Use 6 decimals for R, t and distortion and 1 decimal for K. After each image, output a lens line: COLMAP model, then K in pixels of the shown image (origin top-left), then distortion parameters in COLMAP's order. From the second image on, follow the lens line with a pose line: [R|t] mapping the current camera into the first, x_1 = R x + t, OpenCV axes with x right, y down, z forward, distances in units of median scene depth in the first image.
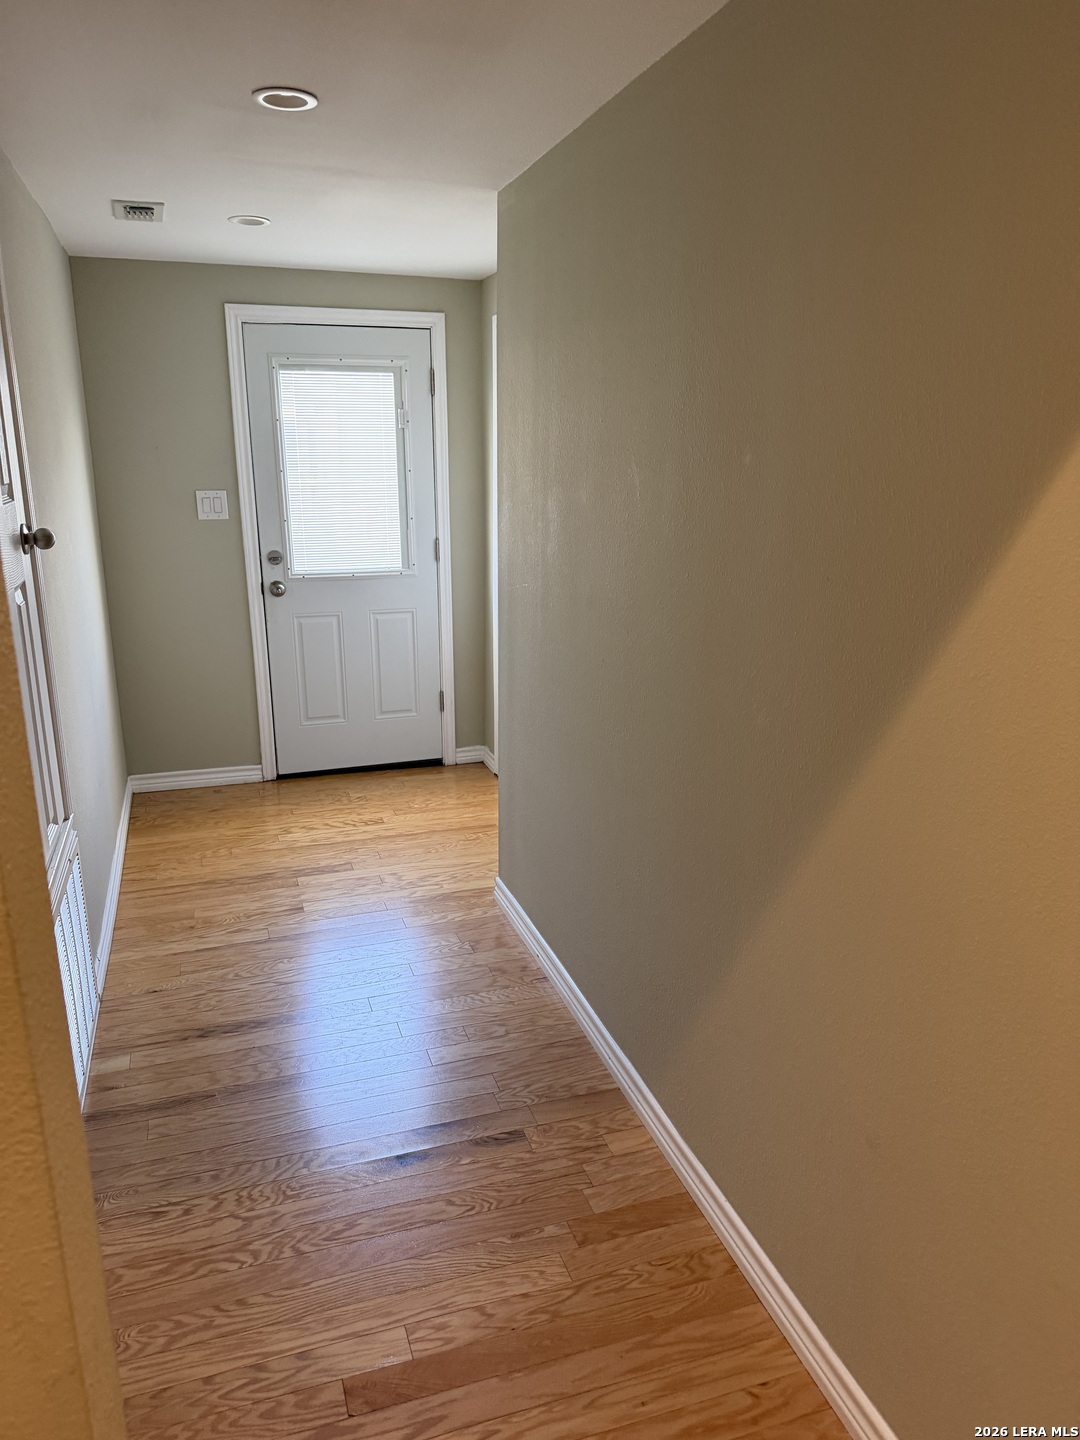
lens RADIAL K [[1005.1, 0, 539.3], [0, 1005.1, 723.1], [0, 0, 1]] dist [0.005356, -0.012680]
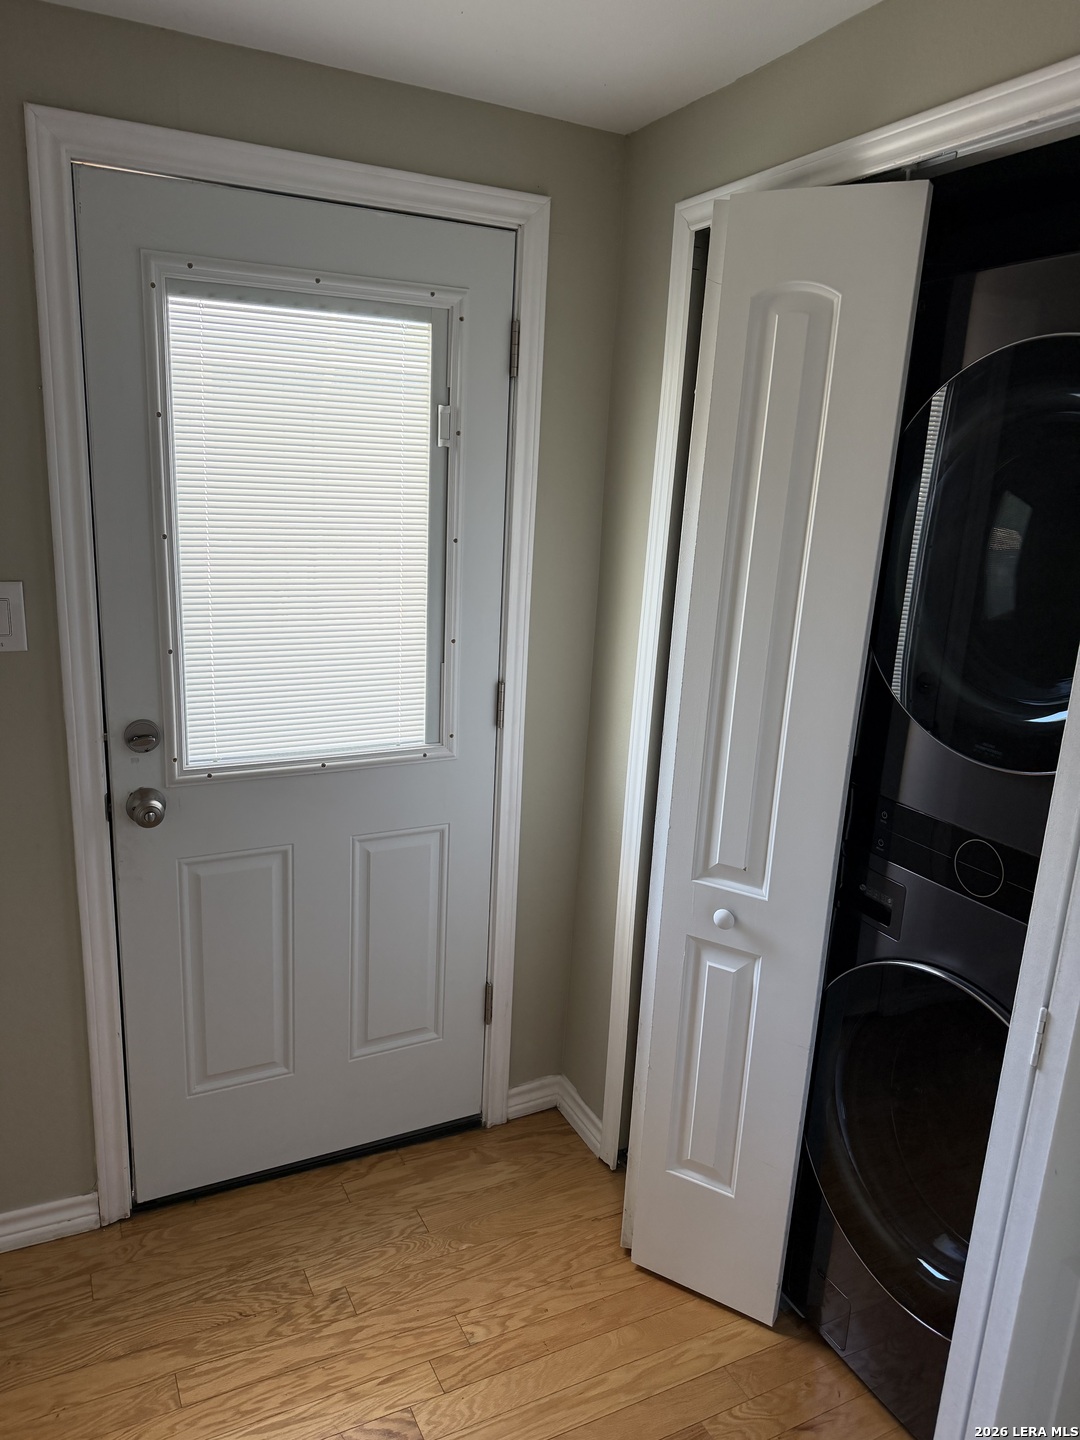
lens RADIAL K [[1005.1, 0, 526.7], [0, 1005.1, 691.0], [0, 0, 1]] dist [0.005356, -0.012680]
pose [[0.990025, 0.012187, 0.140362, -0.161280], [-0.006770, 0.999216, -0.039006, -0.167127], [-0.140727, 0.037667, 0.989332, 0.554716]]
